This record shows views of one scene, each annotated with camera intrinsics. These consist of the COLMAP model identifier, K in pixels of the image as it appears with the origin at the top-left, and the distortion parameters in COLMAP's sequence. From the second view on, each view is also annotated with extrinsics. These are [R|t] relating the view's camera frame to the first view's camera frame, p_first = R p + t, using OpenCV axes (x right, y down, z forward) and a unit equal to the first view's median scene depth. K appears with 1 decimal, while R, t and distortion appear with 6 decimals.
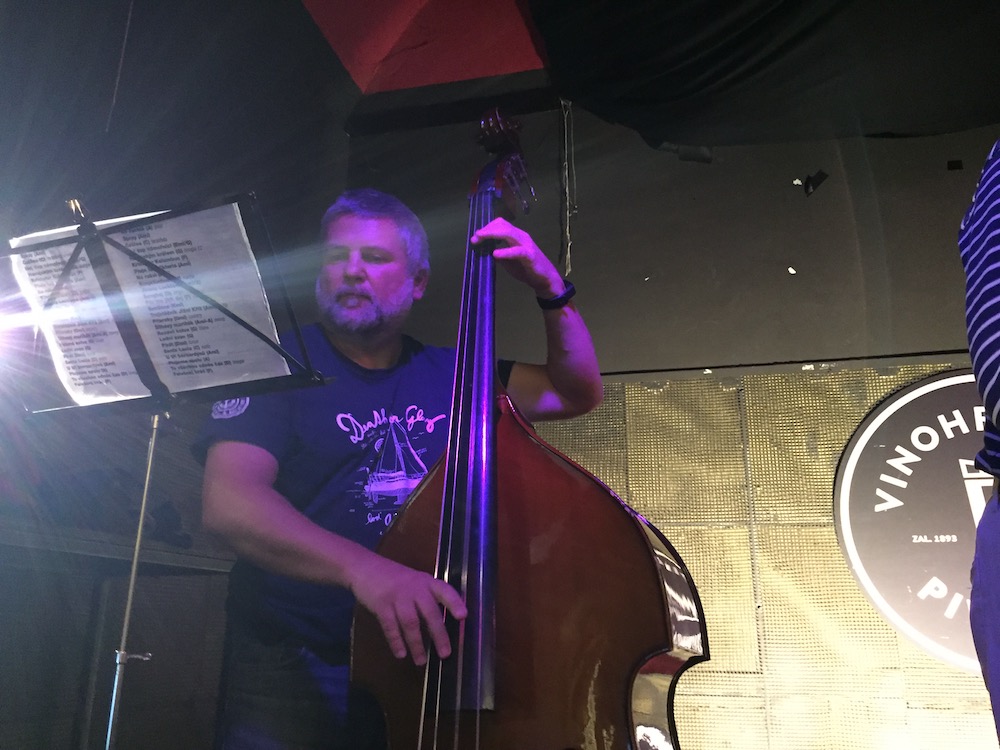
lens RADIAL K [[857.5, 0, 500.0], [0, 857.5, 375.0], [0, 0, 1]] dist [0.014363, 0.005928]
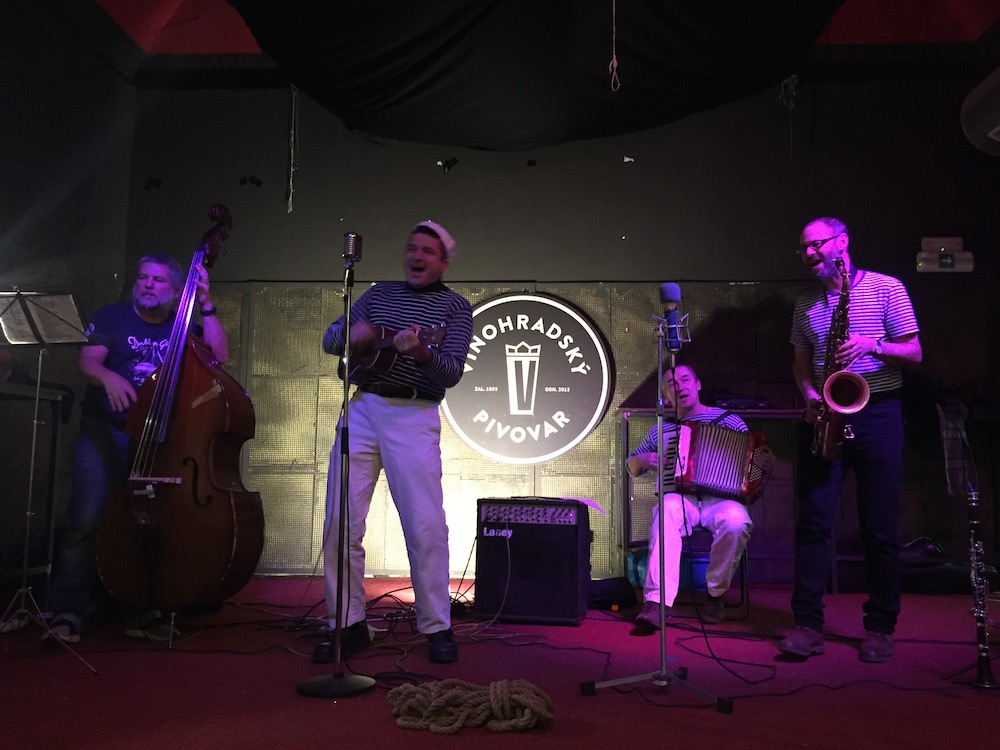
lens RADIAL K [[857.5, 0, 500.0], [0, 857.5, 375.0], [0, 0, 1]] dist [0.014363, 0.005928]
pose [[0.980046, 0.023760, 0.197347, 0.177085], [-0.060545, 0.981336, 0.182523, -0.157783], [-0.189327, -0.190829, 0.963192, -0.681268]]
